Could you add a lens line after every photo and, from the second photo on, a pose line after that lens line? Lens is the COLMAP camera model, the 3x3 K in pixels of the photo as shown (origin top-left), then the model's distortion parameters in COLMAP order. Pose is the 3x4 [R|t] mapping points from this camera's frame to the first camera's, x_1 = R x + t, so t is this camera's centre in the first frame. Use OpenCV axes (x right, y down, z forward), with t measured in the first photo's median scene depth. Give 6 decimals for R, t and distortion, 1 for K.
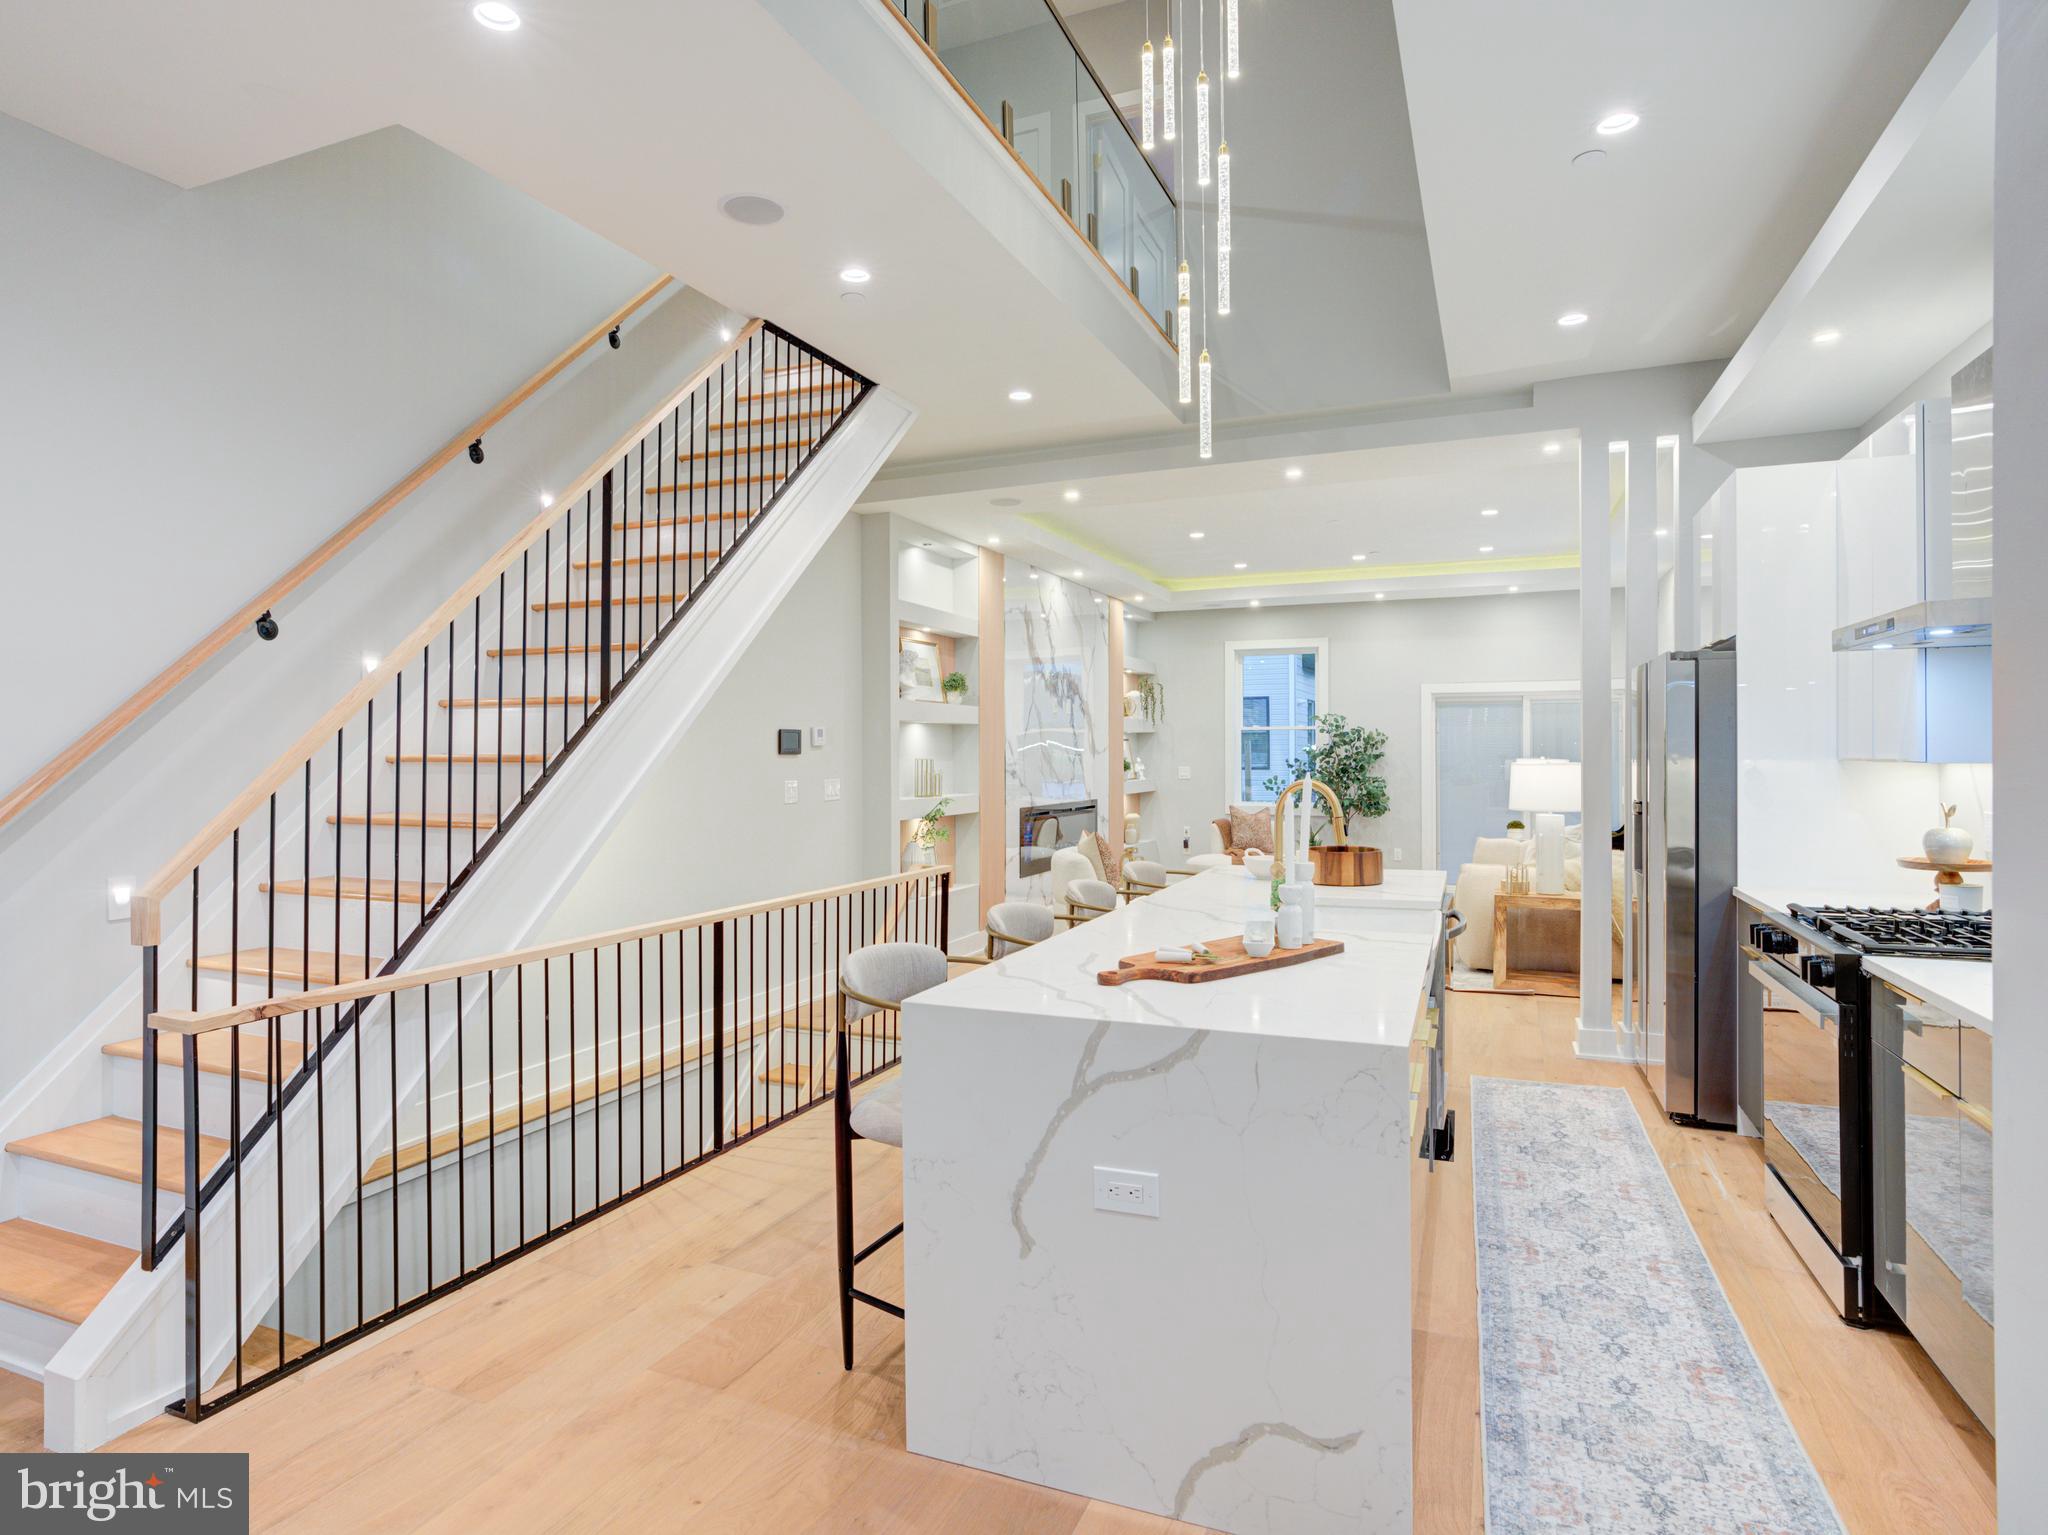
lens RADIAL K [[1131.2, 0, 1011.5], [0, 1131.2, 753.6], [0, 0, 1]] dist [-0.012419, 0.010680]
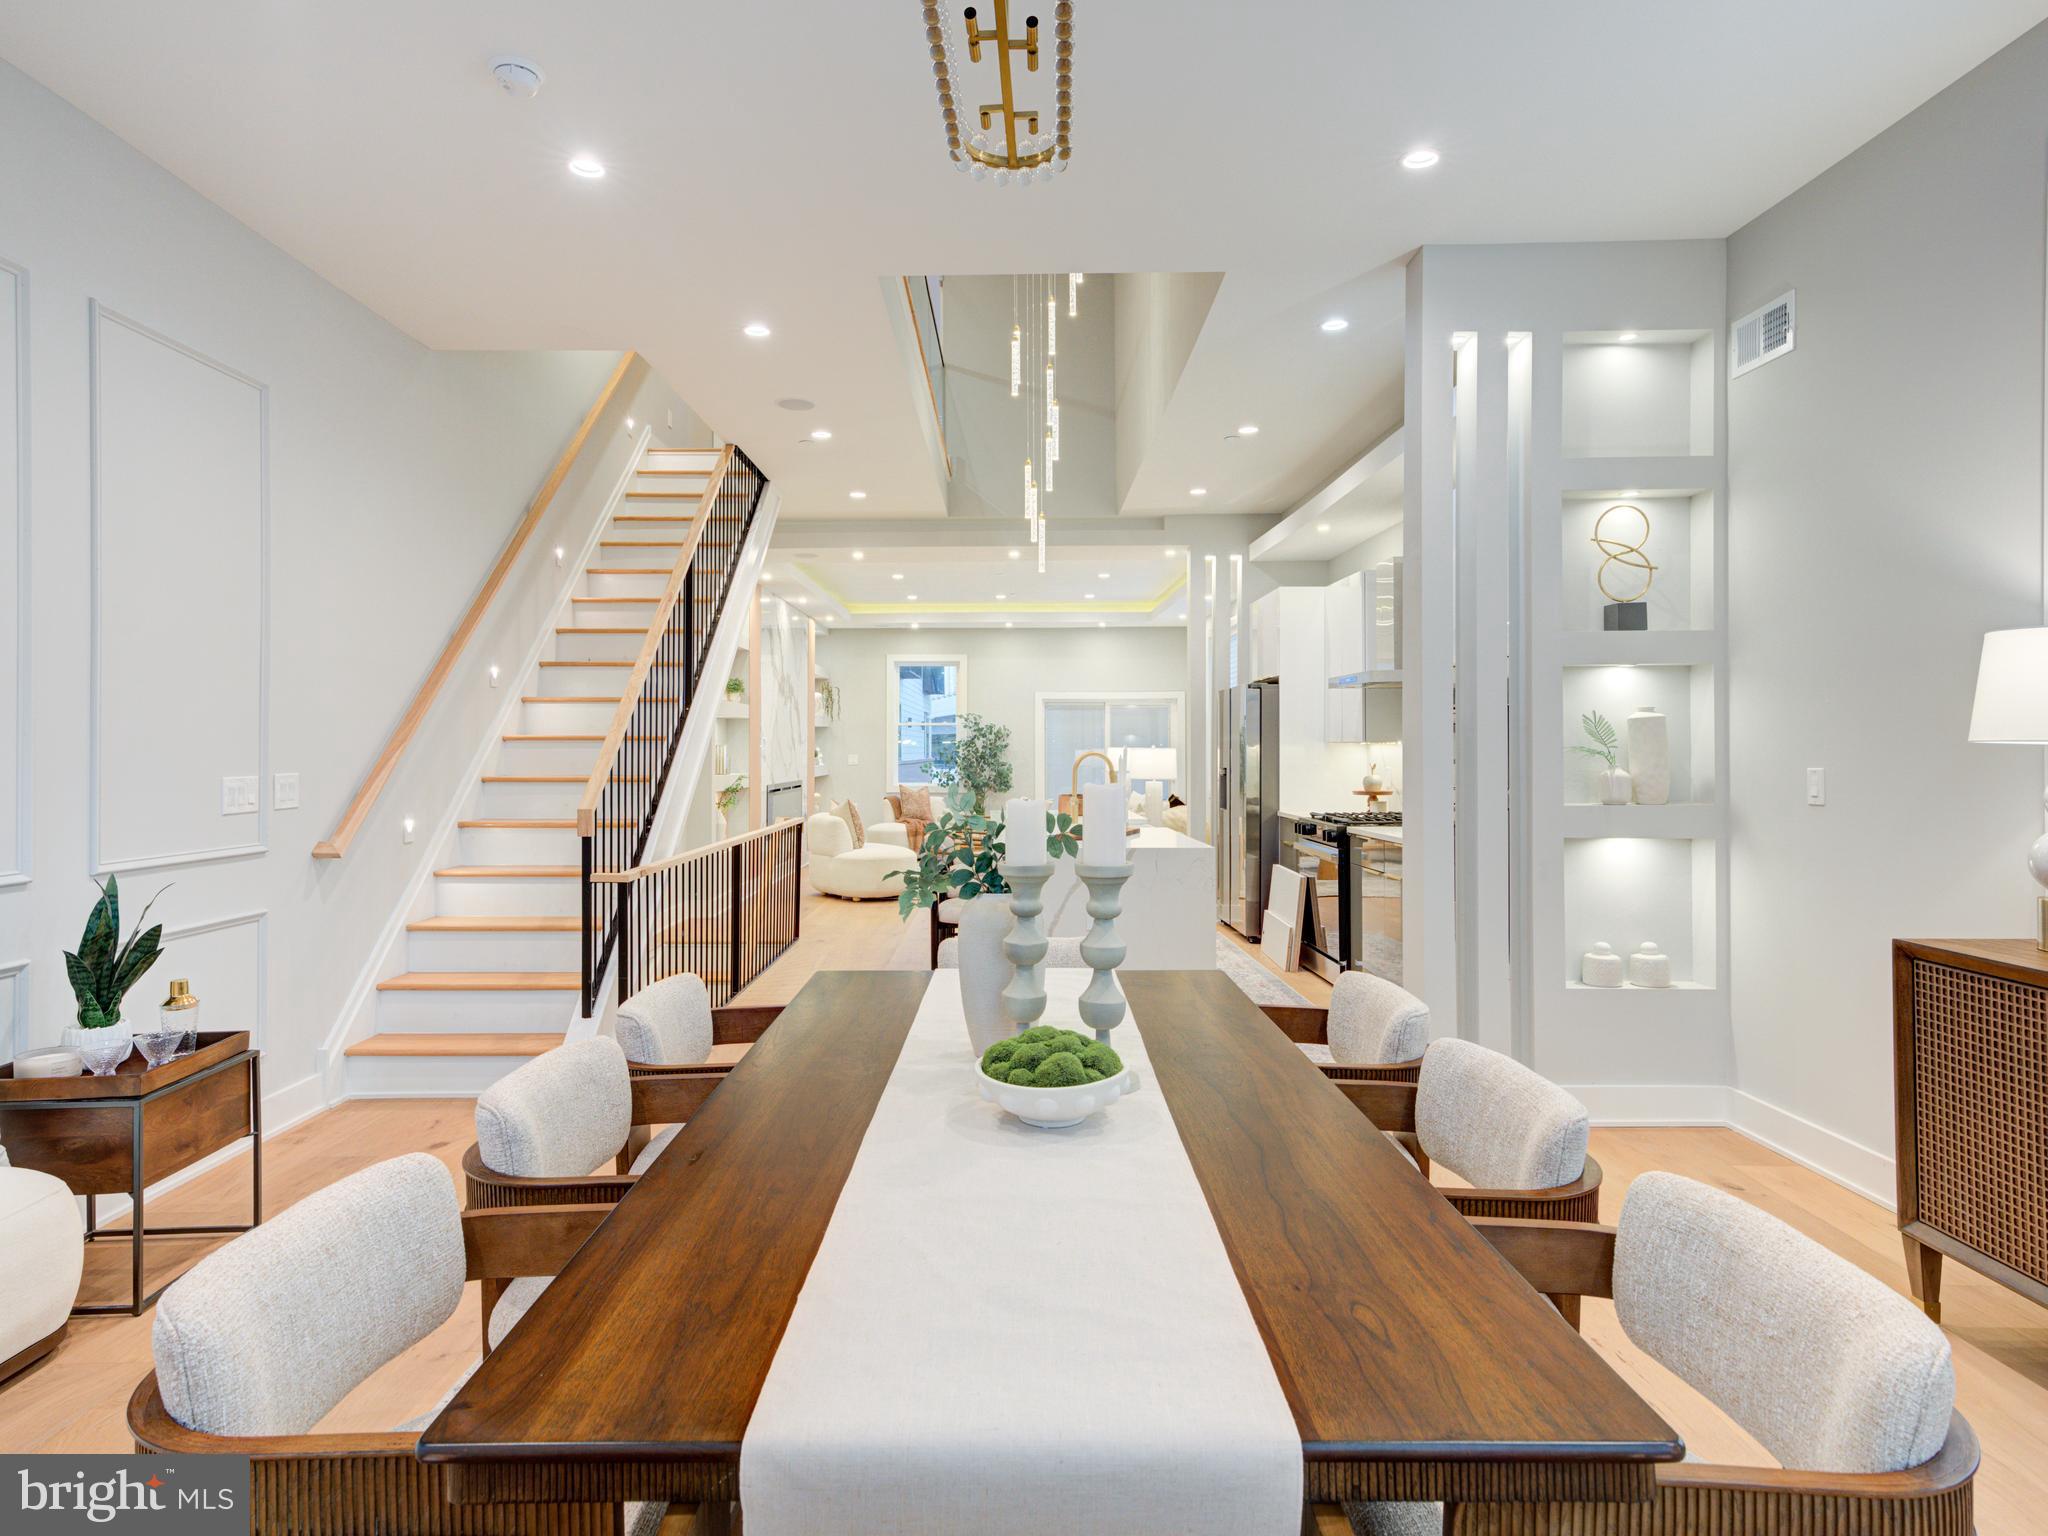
lens RADIAL K [[1138.4, 0, 970.2], [0, 1138.4, 754.3], [0, 0, 1]] dist [-0.011654, 0.013745]
pose [[0.929592, 0.000271, 0.368589, -0.289292], [-0.001486, 0.999994, 0.003013, 0.011077], [-0.368586, -0.003349, 0.929588, -0.308183]]
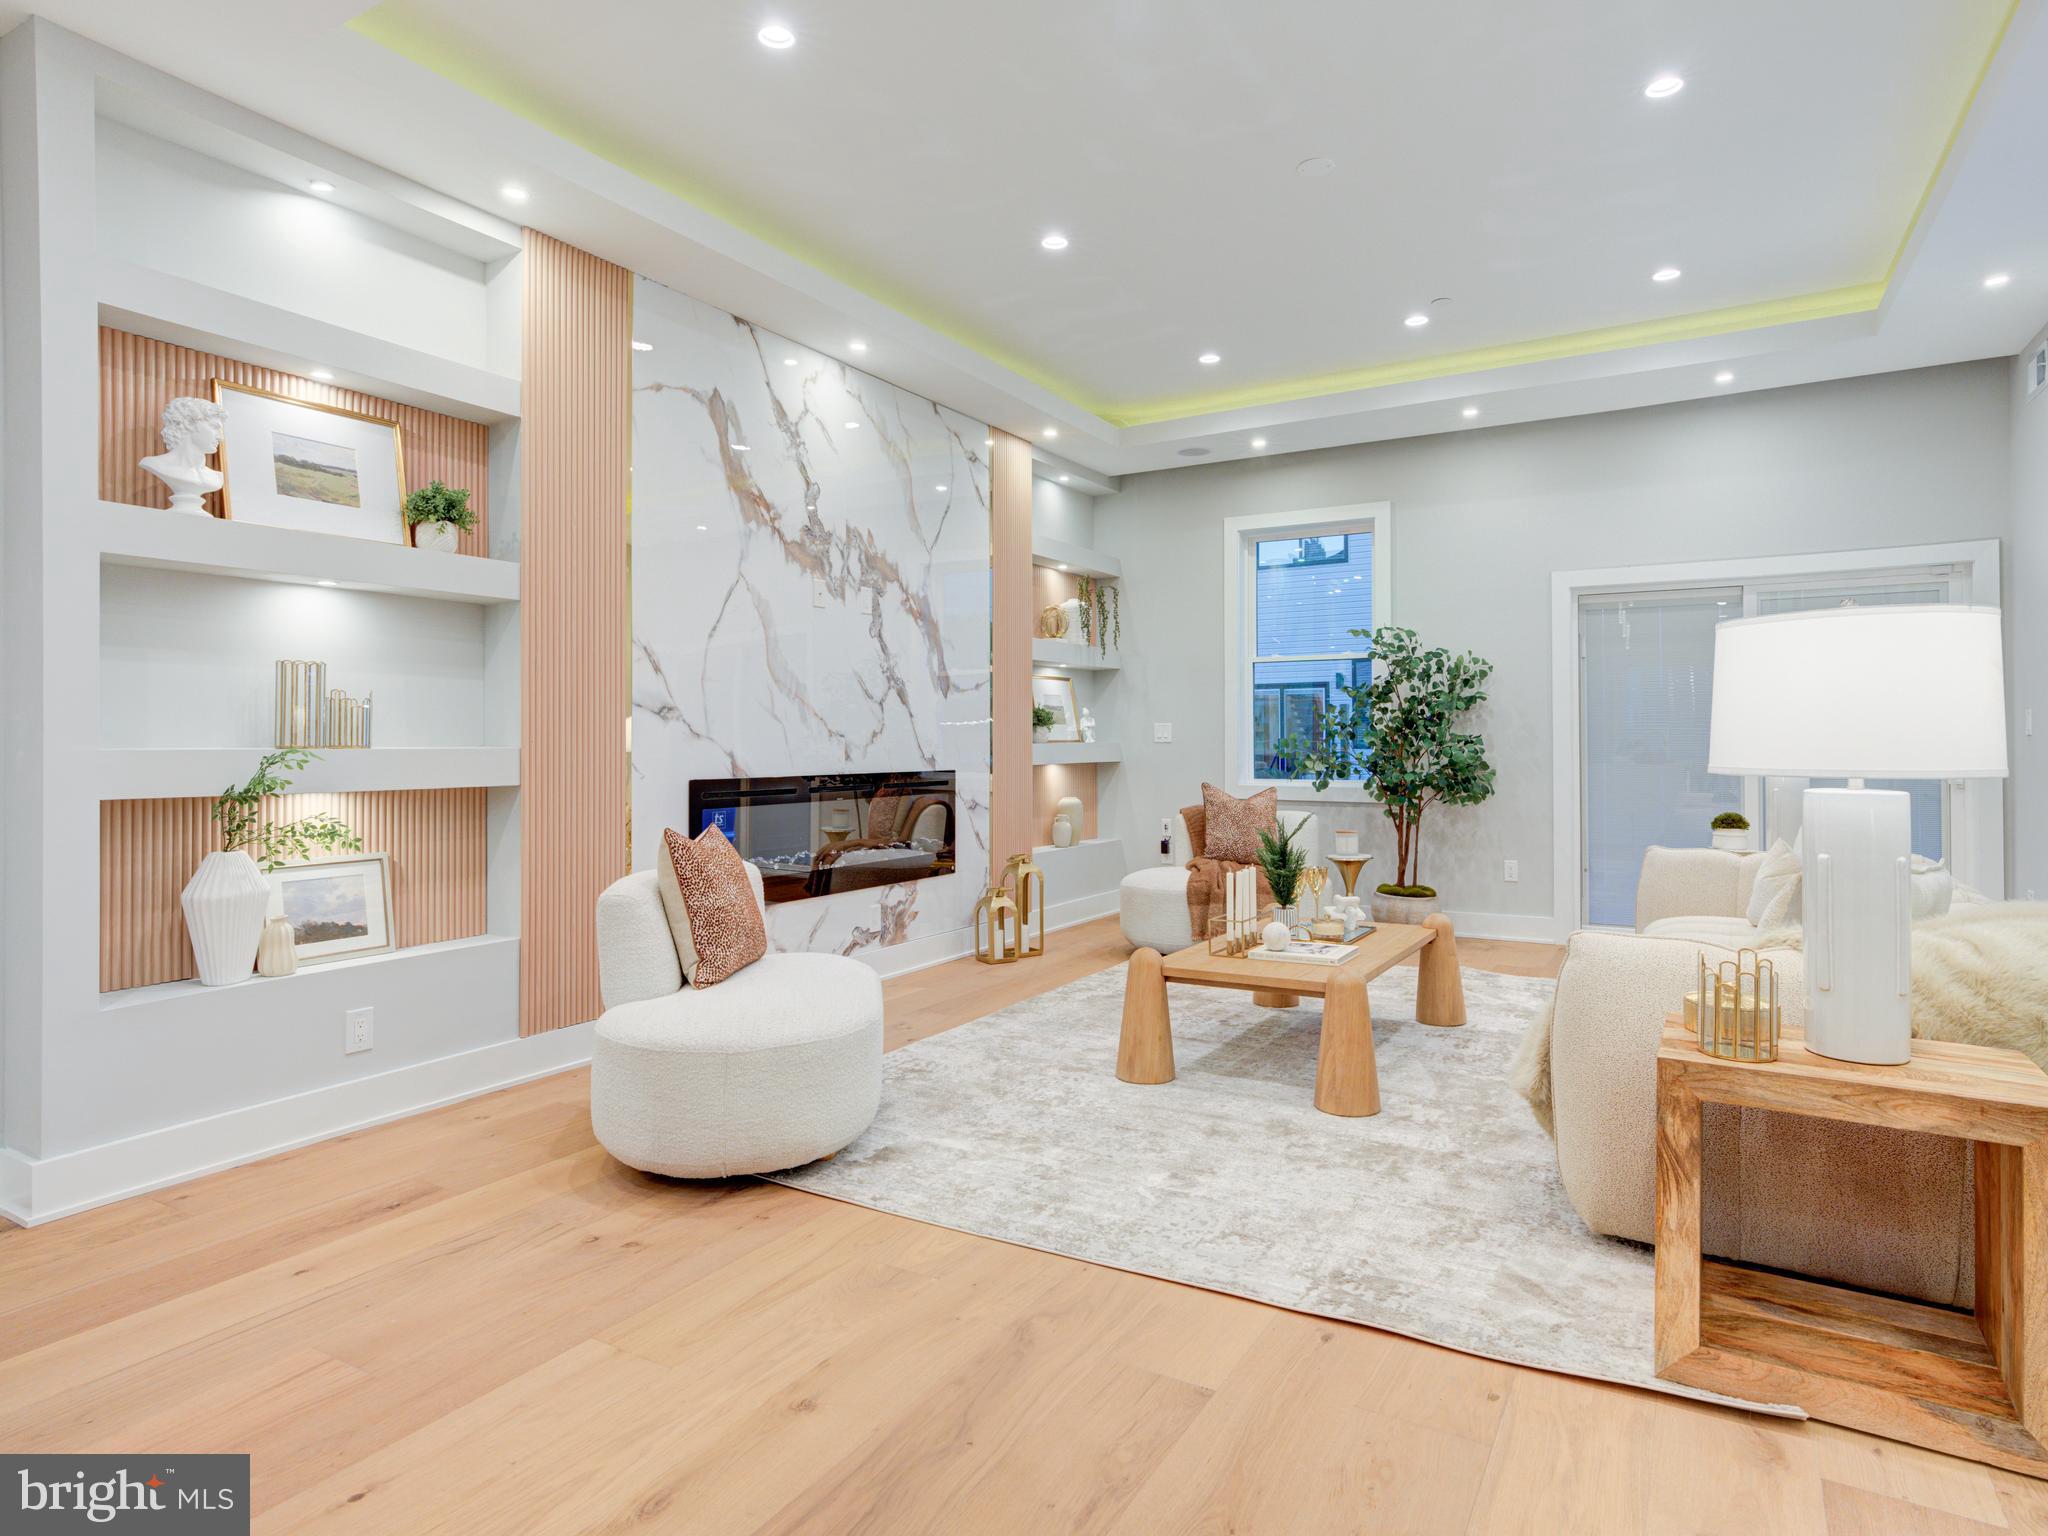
lens RADIAL K [[1111.6, 0, 1072.9], [0, 1111.6, 732.6], [0, 0, 1]] dist [0.000473, 0.000166]
pose [[0.993688, -0.001590, -0.112167, 0.268388], [0.000444, 0.999947, -0.010240, 0.036209], [0.112178, 0.010126, 0.993637, 0.602282]]
